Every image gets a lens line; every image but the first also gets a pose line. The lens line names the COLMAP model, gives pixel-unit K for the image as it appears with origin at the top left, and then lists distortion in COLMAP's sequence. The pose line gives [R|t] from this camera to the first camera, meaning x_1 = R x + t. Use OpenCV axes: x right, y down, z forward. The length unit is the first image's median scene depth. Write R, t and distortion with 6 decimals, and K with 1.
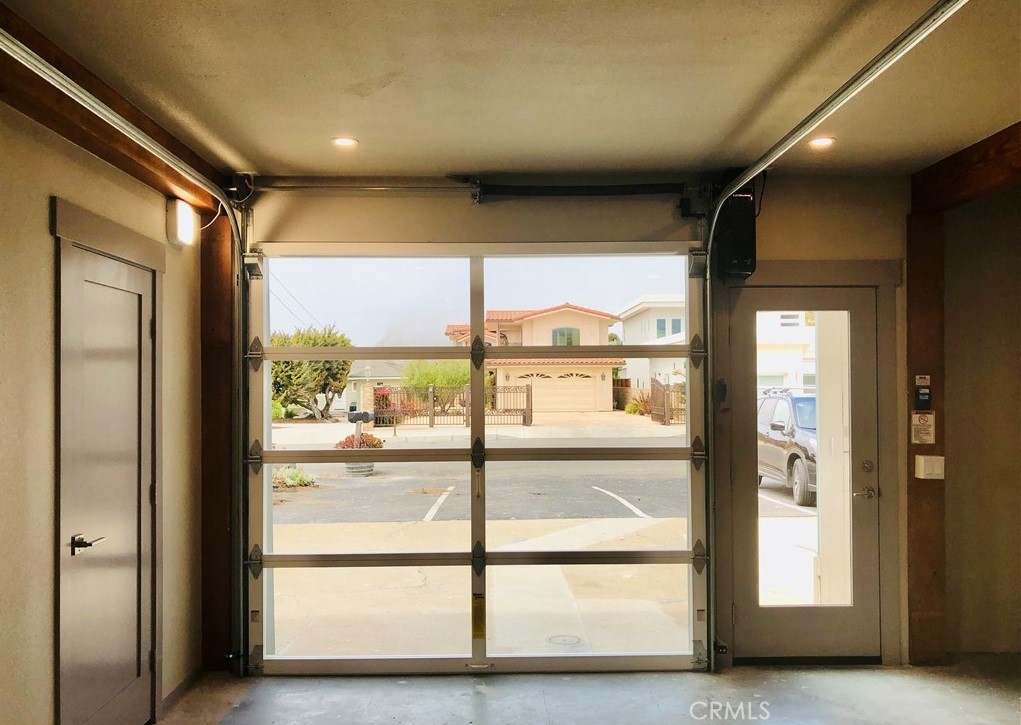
lens RADIAL K [[824.2, 0, 494.1], [0, 824.2, 367.0], [0, 0, 1]] dist [-0.000177, -0.004359]
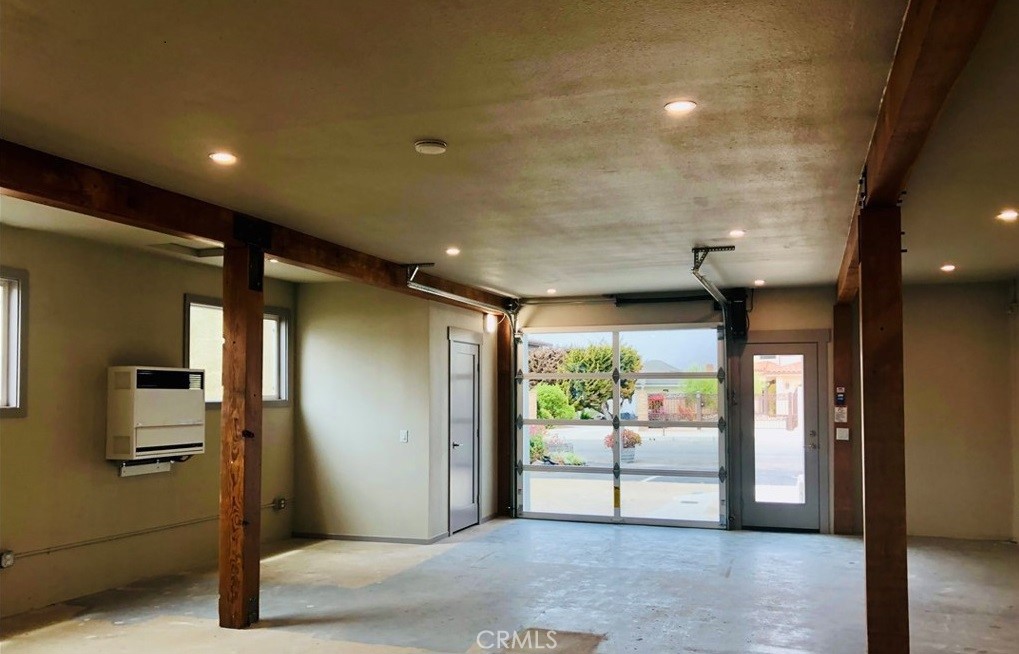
lens RADIAL K [[816.7, 0, 506.2], [0, 816.7, 355.9], [0, 0, 1]] dist [0.013322, -0.002883]
pose [[0.939511, -0.009427, -0.342390, 0.442663], [0.001988, 0.999754, -0.022072, -0.023865], [0.342514, 0.020056, 0.939299, -1.120032]]
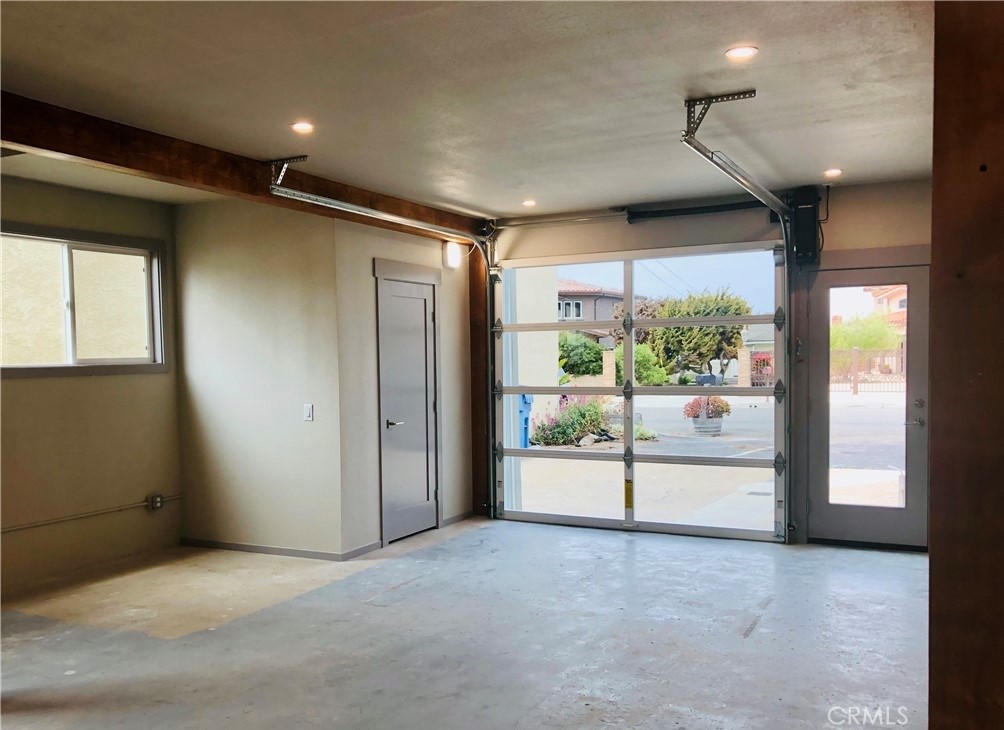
lens RADIAL K [[890.9, 0, 466.4], [0, 890.9, 393.2], [0, 0, 1]] dist [0.013082, -0.001634]
pose [[0.874291, 0.013287, -0.485220, 0.519342], [0.020211, 0.997762, 0.063738, -0.001109], [0.484981, -0.065532, 0.872066, -0.595649]]
